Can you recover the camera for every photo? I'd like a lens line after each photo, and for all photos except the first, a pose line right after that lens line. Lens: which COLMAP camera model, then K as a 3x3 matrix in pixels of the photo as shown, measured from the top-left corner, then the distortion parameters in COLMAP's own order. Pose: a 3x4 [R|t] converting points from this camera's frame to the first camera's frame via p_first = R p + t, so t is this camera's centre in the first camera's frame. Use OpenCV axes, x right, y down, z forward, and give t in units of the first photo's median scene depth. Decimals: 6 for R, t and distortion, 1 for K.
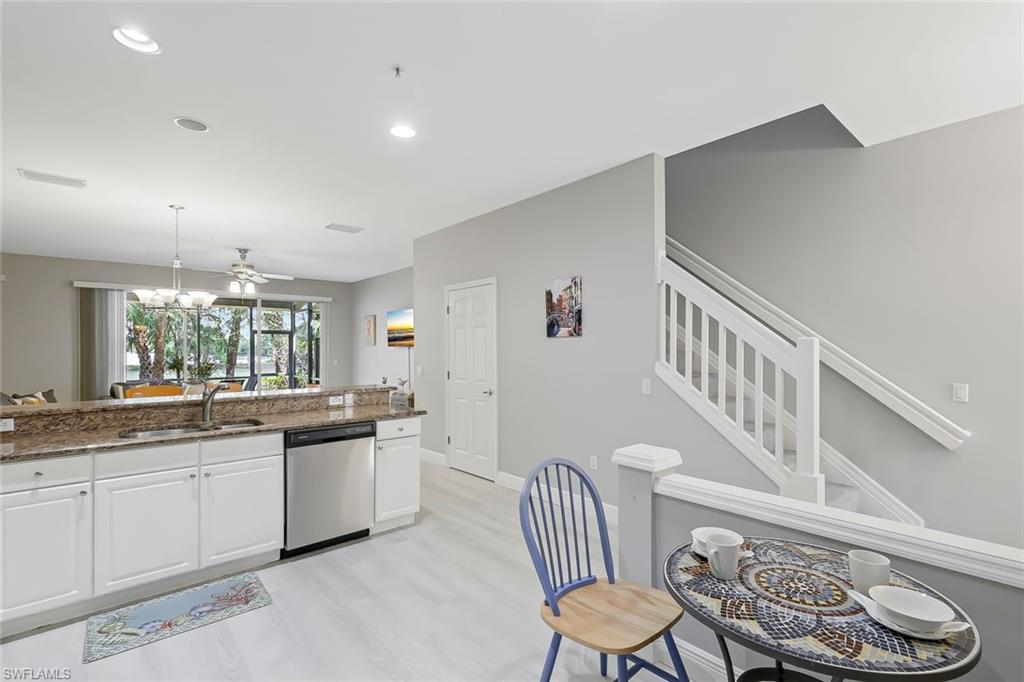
lens RADIAL K [[471.2, 0, 508.8], [0, 471.2, 344.5], [0, 0, 1]] dist [0.003097, 0.000046]
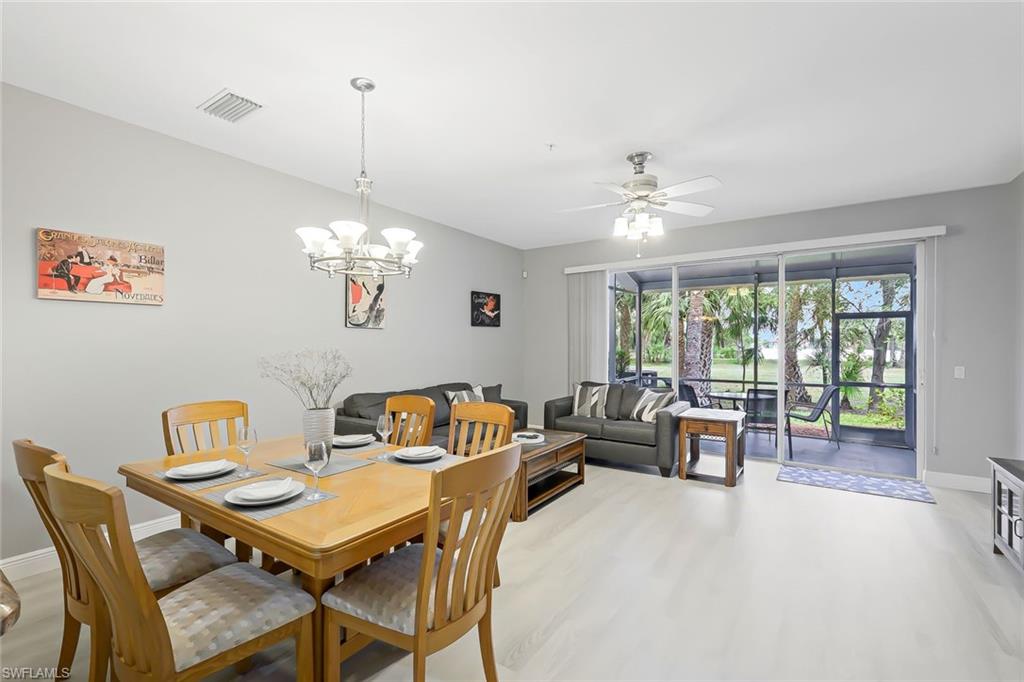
lens RADIAL K [[449.6, 0, 511.3], [0, 449.6, 347.6], [0, 0, 1]] dist [0.001657, 0.000294]
pose [[0.250657, 0.008344, -0.968040, -0.163165], [0.005393, 0.999935, 0.010015, 0.021482], [0.968061, -0.007731, 0.250595, 1.220047]]
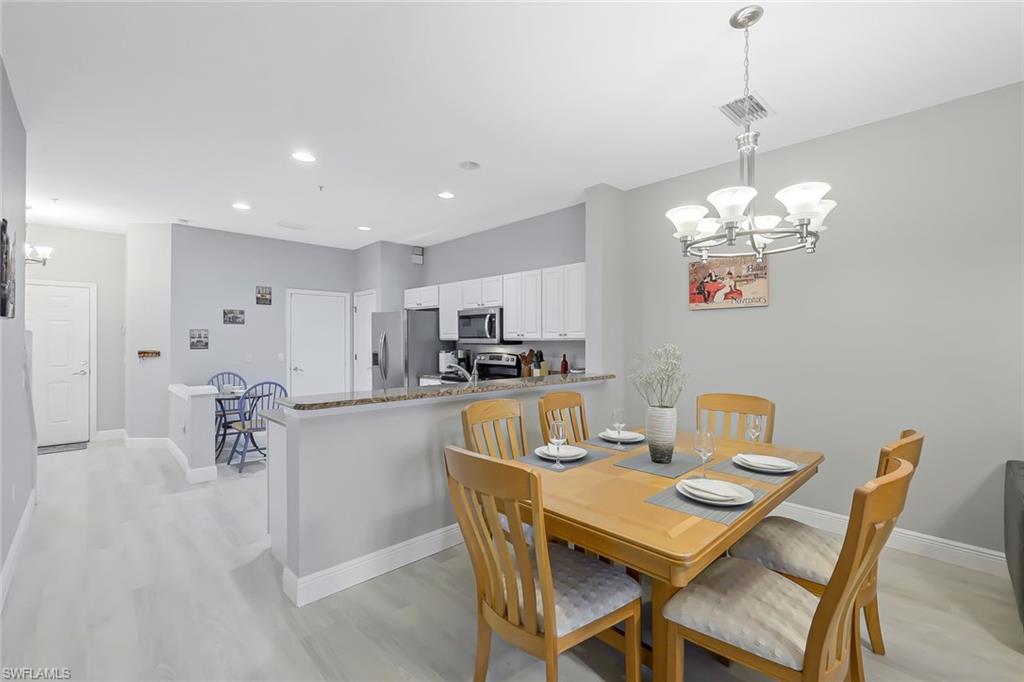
lens RADIAL K [[449.6, 0, 511.7], [0, 449.6, 339.6], [0, 0, 1]] dist [0.001657, 0.000294]
pose [[-0.999166, 0.005133, -0.040520, -0.546370], [0.005354, 0.999971, -0.005333, 0.019255], [0.040491, -0.005546, -0.999165, 1.671984]]
